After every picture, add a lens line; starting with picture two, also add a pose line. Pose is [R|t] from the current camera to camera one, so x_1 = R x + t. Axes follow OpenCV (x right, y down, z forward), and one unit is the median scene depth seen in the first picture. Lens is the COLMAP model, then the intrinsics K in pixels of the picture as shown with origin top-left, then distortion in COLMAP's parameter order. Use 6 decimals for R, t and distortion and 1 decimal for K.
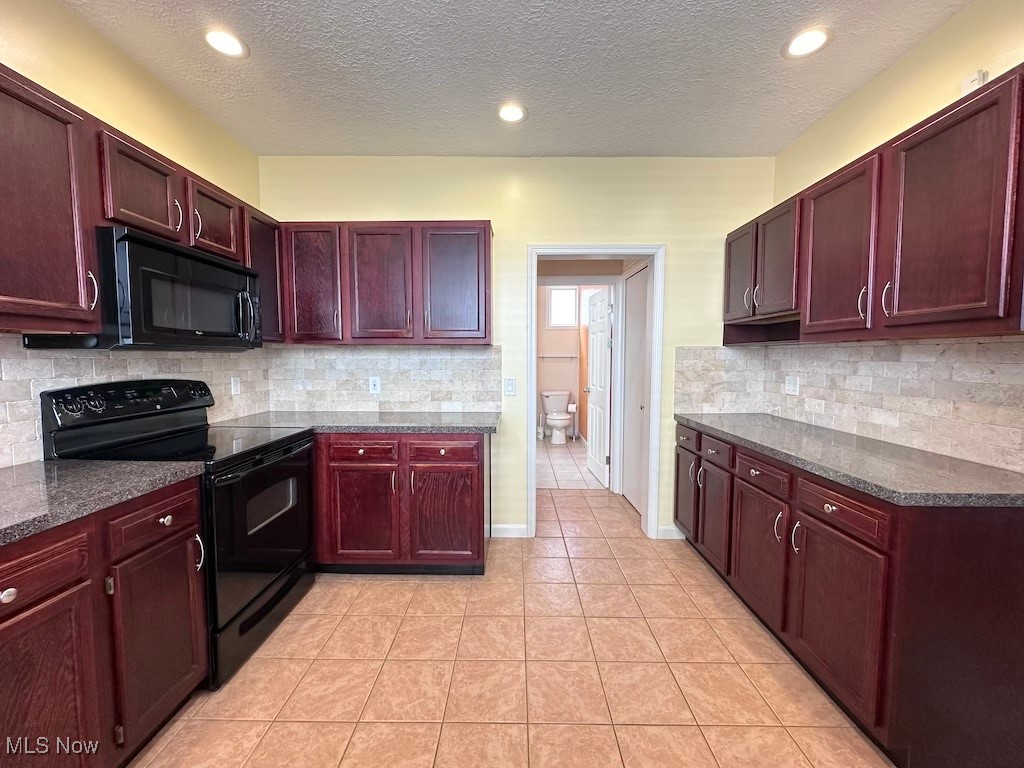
lens RADIAL K [[406.2, 0, 512.0], [0, 406.2, 385.4], [0, 0, 1]] dist [-0.004098, 0.000984]
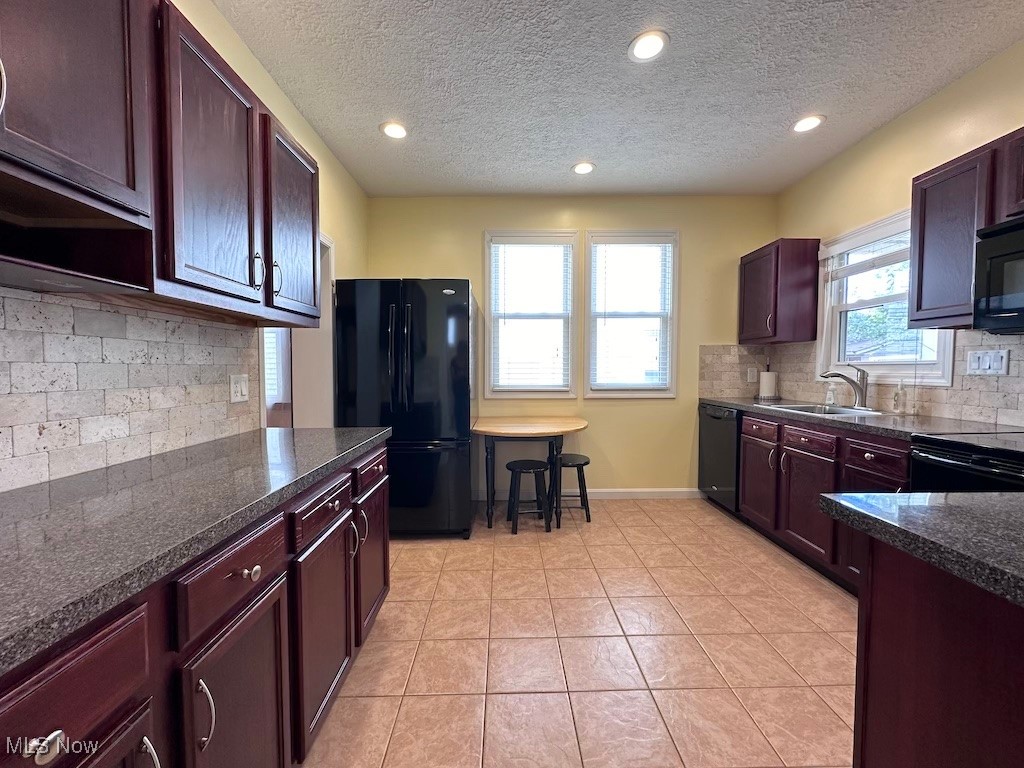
lens RADIAL K [[406.2, 0, 511.3], [0, 406.2, 385.7], [0, 0, 1]] dist [-0.004098, 0.000984]
pose [[-0.999537, 0.002945, -0.030273, 0.298078], [-0.000473, 0.993676, 0.112281, -0.050670], [0.030413, 0.112243, -0.993215, 1.500339]]
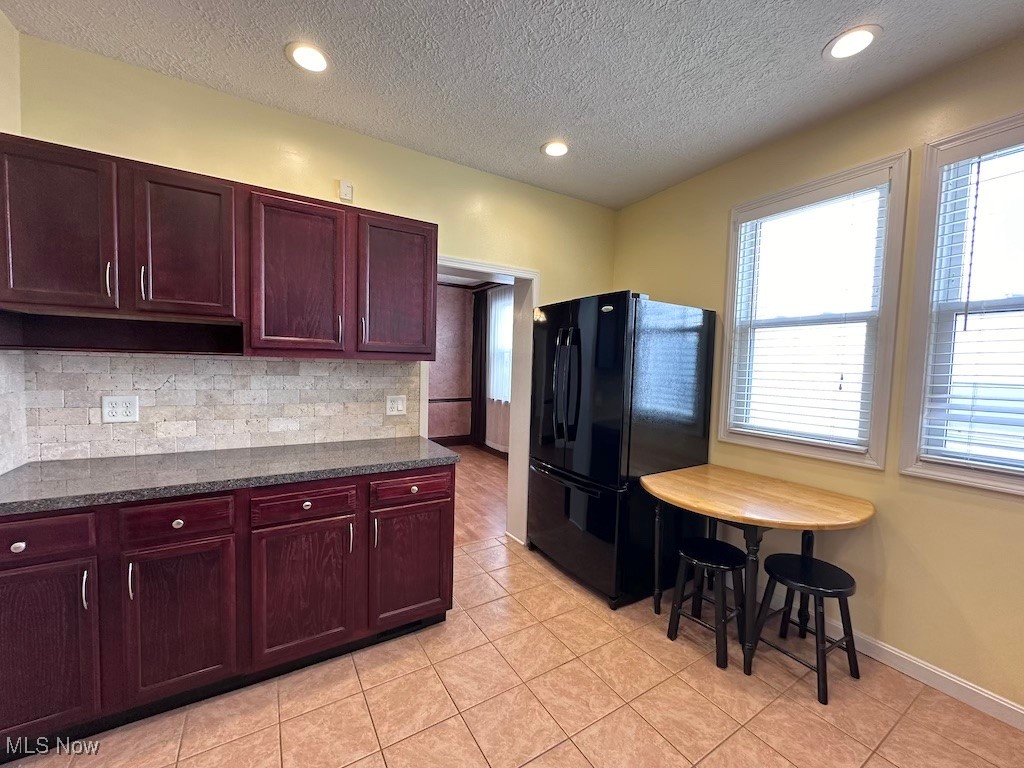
lens RADIAL K [[406.2, 0, 513.8], [0, 406.2, 386.5], [0, 0, 1]] dist [-0.004098, 0.000984]
pose [[-0.534961, -0.057951, 0.842887, -0.349372], [0.031911, 0.995547, 0.088700, -0.099592], [-0.844274, 0.074349, -0.530729, 0.973495]]
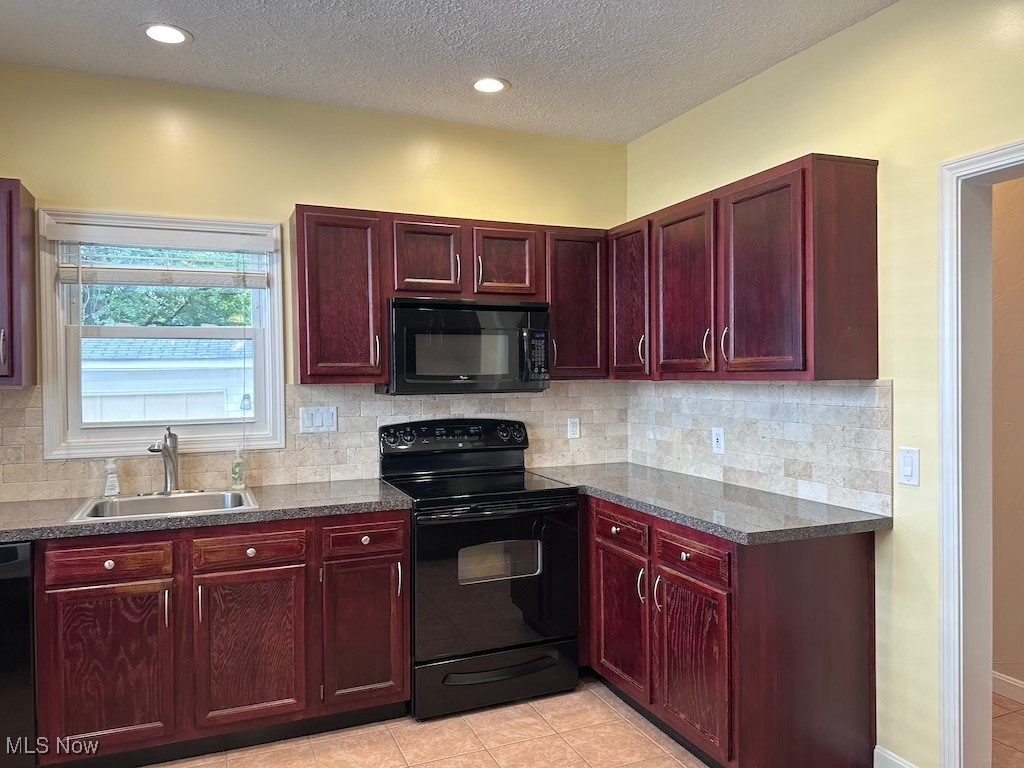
lens RADIAL K [[715.1, 0, 510.6], [0, 715.1, 384.5], [0, 0, 1]] dist [0.072167, -0.094921]
pose [[0.401689, 0.010447, -0.915716, 0.815240], [-0.053817, 0.998476, -0.012217, -0.081333], [0.914193, 0.054189, 0.401639, 0.321157]]
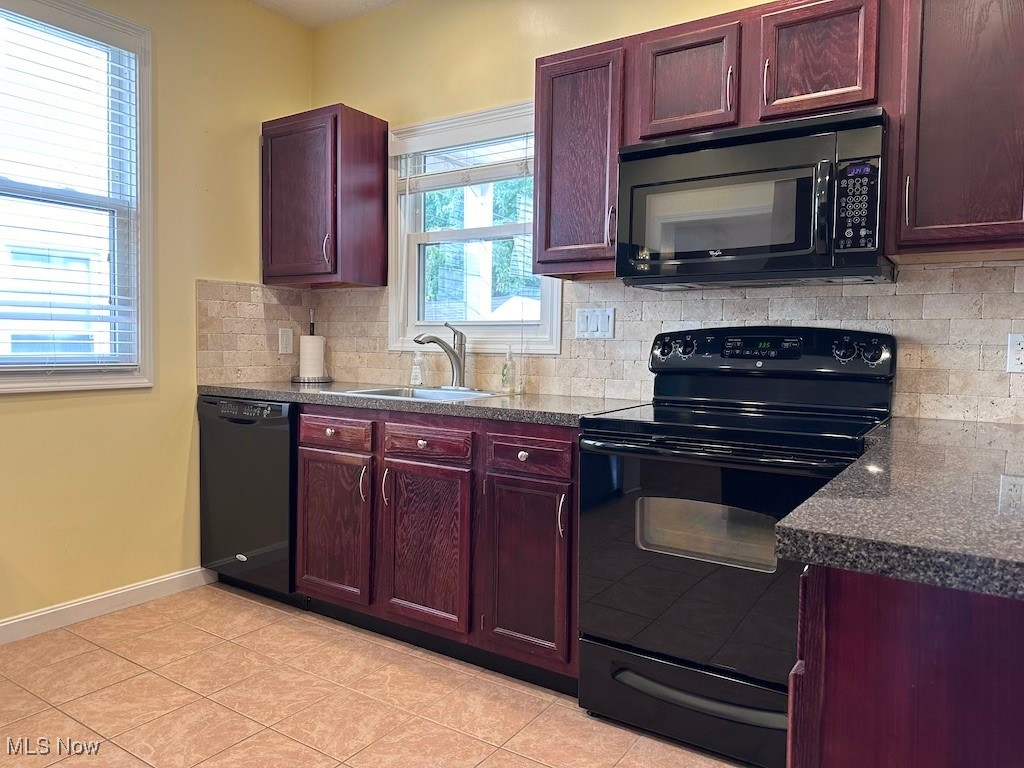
lens RADIAL K [[715.1, 0, 505.0], [0, 715.1, 382.7], [0, 0, 1]] dist [0.072167, -0.094921]
pose [[-0.541047, 0.034561, -0.840282, 0.386269], [-0.073769, 0.993354, 0.088355, 0.006377], [0.837751, 0.109791, -0.534901, 1.178483]]
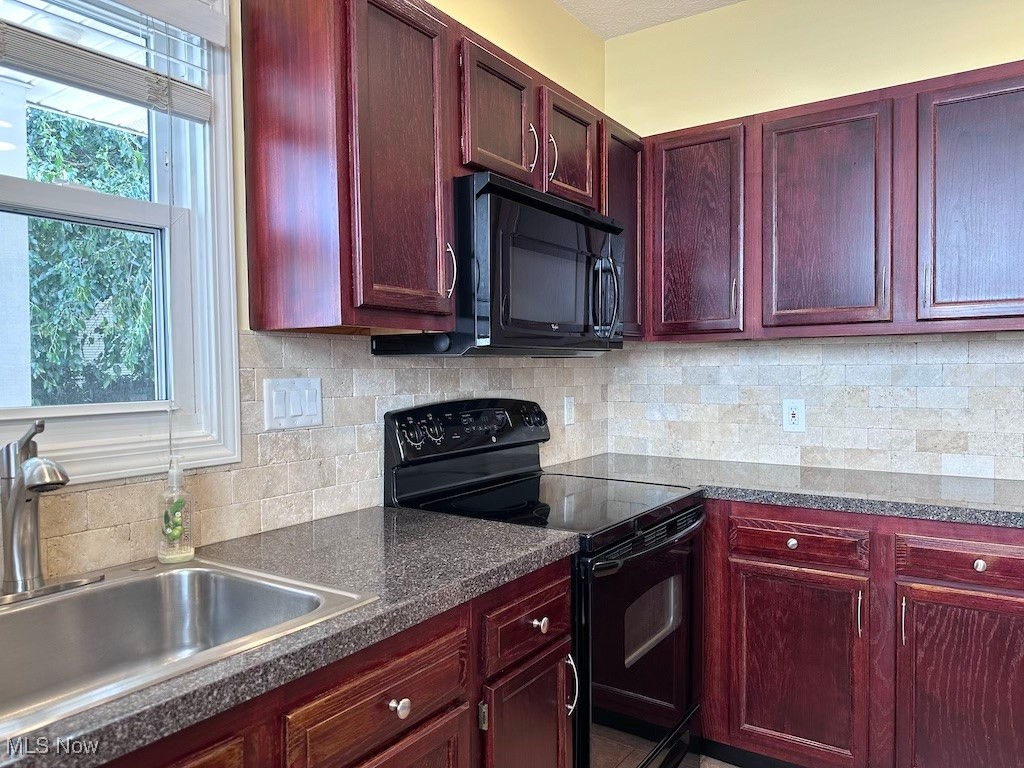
lens RADIAL K [[715.1, 0, 507.2], [0, 715.1, 389.4], [0, 0, 1]] dist [0.072167, -0.094921]
pose [[0.833193, 0.005497, -0.552956, -0.181583], [-0.025866, 0.999243, -0.029043, 0.003491], [0.552378, 0.038501, 0.832704, 0.021775]]
